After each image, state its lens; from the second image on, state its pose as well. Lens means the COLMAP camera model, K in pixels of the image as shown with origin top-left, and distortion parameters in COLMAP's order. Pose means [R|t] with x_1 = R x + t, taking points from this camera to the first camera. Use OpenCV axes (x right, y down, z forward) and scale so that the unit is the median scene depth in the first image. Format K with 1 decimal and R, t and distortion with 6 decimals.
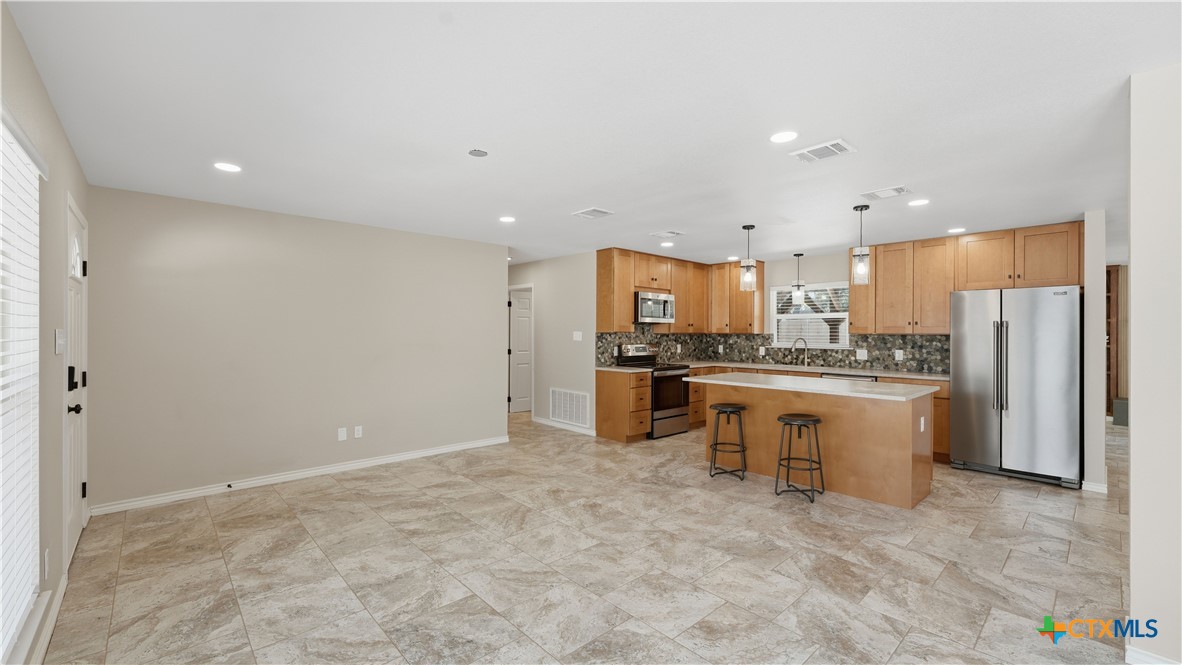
lens RADIAL K [[476.3, 0, 590.1], [0, 476.3, 331.5], [0, 0, 1]] dist [-0.000657, 0.000372]
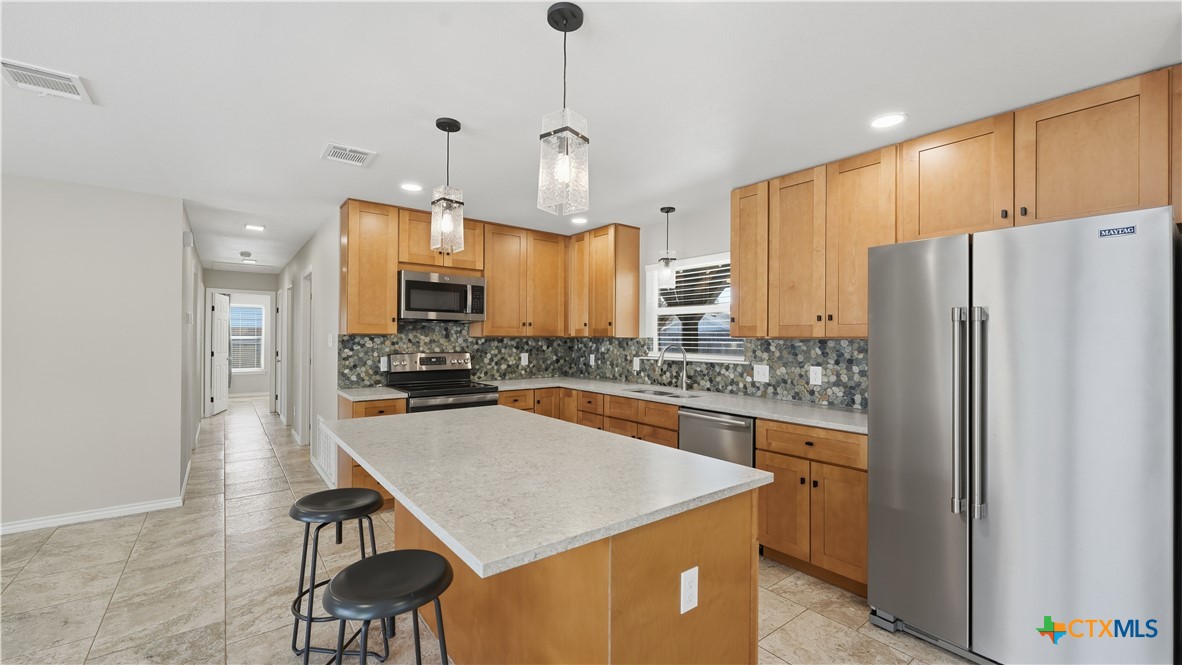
lens RADIAL K [[474.2, 0, 590.5], [0, 474.2, 335.1], [0, 0, 1]] dist [-0.000441, -0.000006]
pose [[0.996572, 0.002180, -0.082696, 0.500832], [-0.002399, 0.999994, -0.002559, 0.004436], [0.082690, 0.002749, 0.996571, 0.490974]]
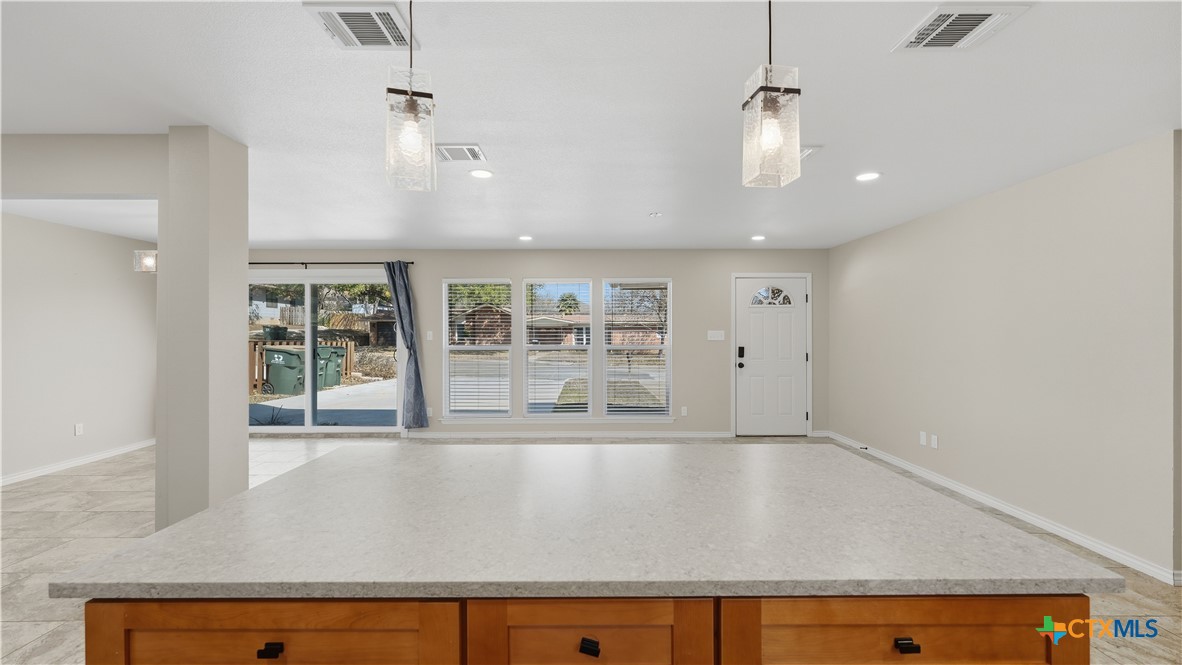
lens RADIAL K [[474.2, 0, 590.5], [0, 474.2, 335.1], [0, 0, 1]] dist [-0.000441, -0.000006]
pose [[-0.671991, 0.001815, -0.740557, 0.586995], [0.000138, 0.999997, 0.002326, 0.005940], [0.740559, 0.001461, -0.671990, 1.062305]]
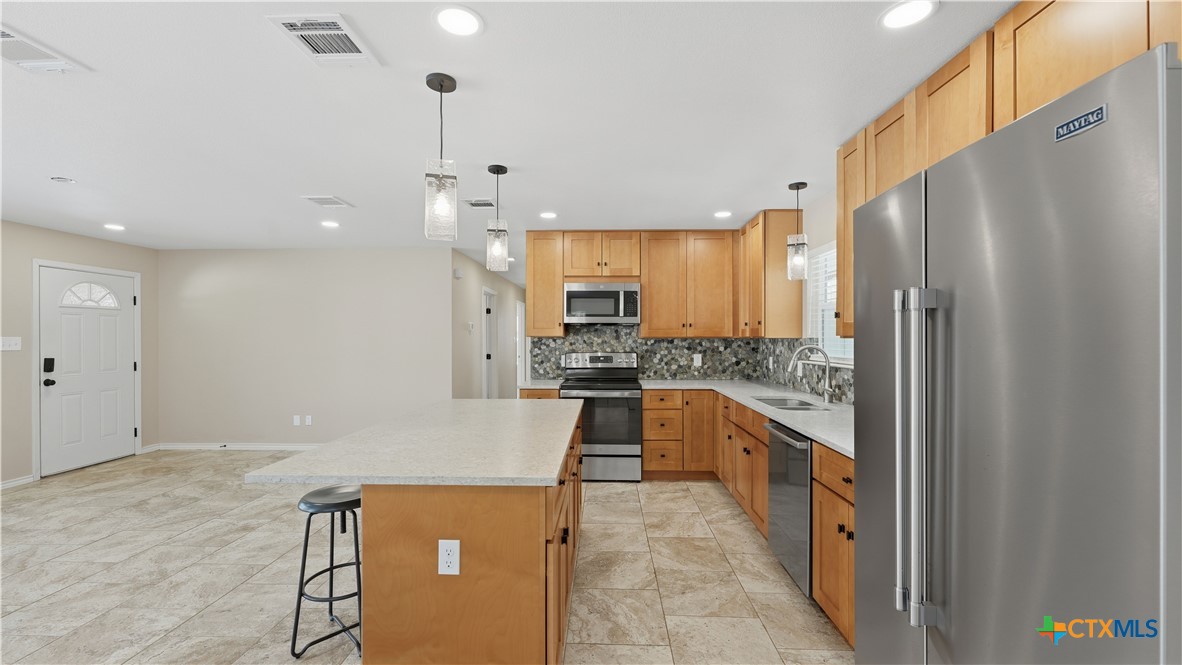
lens RADIAL K [[476.6, 0, 590.2], [0, 476.6, 338.9], [0, 0, 1]] dist [-0.000274, 0.000138]
pose [[0.712553, -0.001523, -0.701617, 0.823835], [0.005011, 0.999983, 0.002919, 0.004195], [0.701601, -0.005596, 0.712548, 0.607821]]
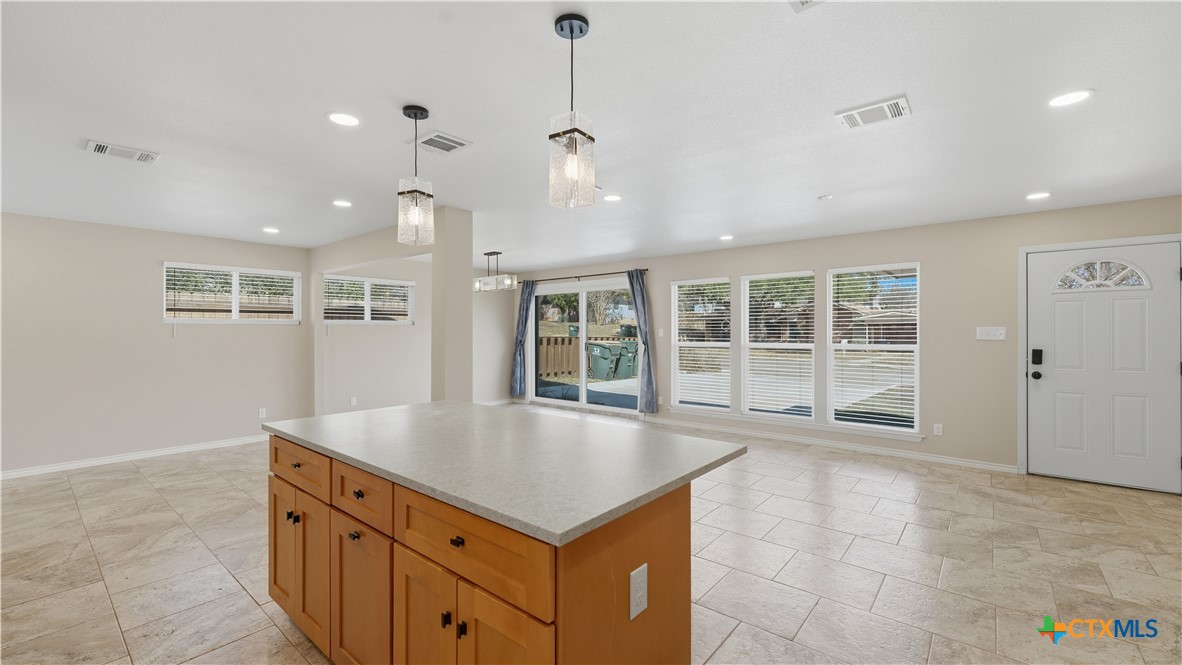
lens RADIAL K [[480.6, 0, 590.7], [0, 480.6, 329.5], [0, 0, 1]] dist [-0.000057, 0.000084]
pose [[-0.991464, -0.001118, -0.130377, 0.346288], [-0.000495, 0.999988, -0.004815, 0.007388], [0.130380, -0.004709, -0.991453, 1.295043]]
